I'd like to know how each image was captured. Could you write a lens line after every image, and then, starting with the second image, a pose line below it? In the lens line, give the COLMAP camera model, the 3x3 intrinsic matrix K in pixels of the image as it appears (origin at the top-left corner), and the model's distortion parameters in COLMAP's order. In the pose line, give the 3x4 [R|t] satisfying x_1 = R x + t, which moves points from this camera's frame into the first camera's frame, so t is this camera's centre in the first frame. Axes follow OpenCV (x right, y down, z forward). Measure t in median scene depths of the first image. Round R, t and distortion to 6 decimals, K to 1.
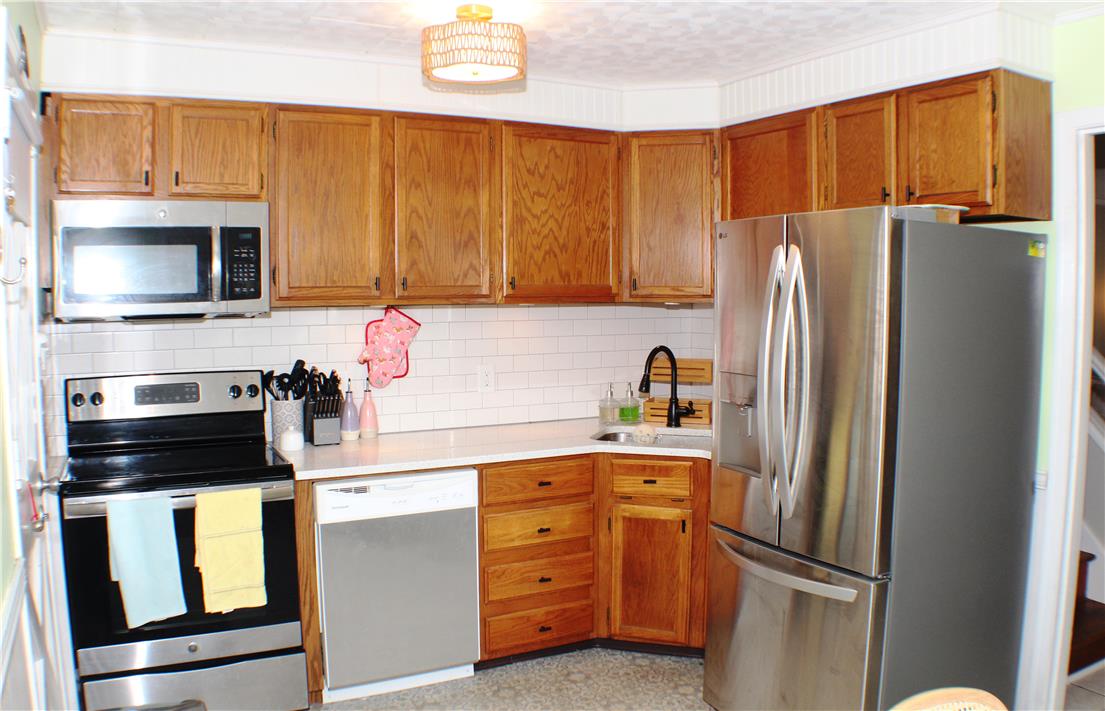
lens RADIAL K [[952.1, 0, 552.5], [0, 952.1, 355.5], [0, 0, 1]] dist [0.000207, 0.000435]
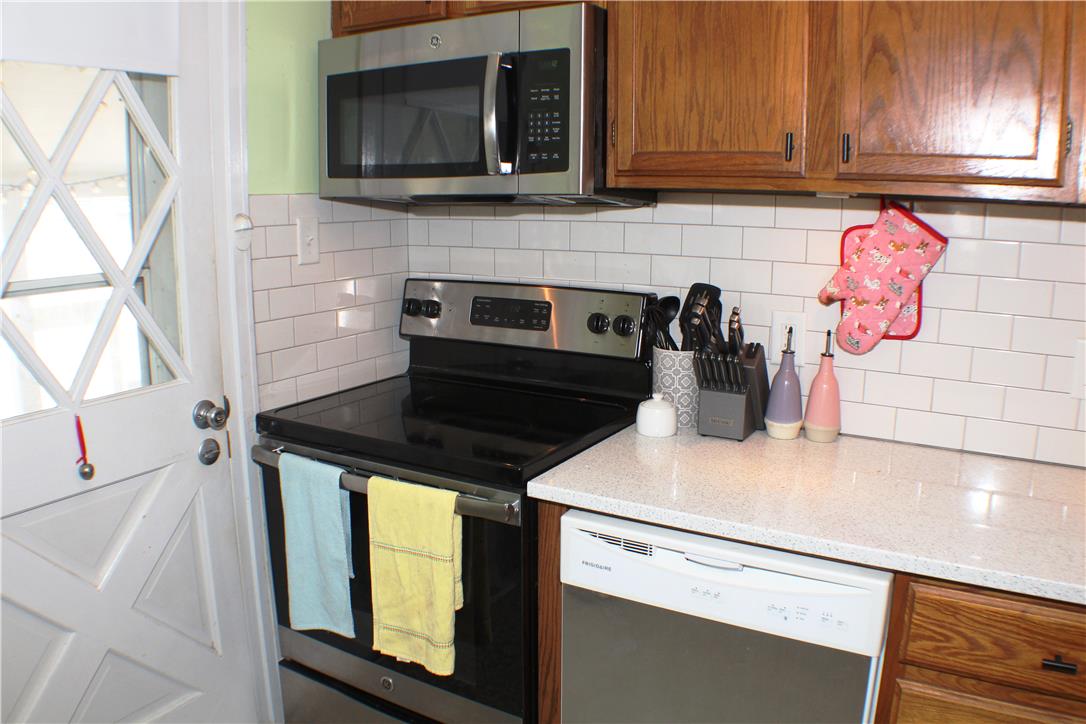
lens RADIAL K [[878.0, 0, 543.0], [0, 878.0, 362.0], [0, 0, 1]] dist [-0.170517, 0.015224]
pose [[0.534219, 0.175581, -0.826910, 0.136861], [-0.073452, 0.984134, 0.161511, -0.028860], [0.842149, -0.025544, 0.538640, 0.666468]]
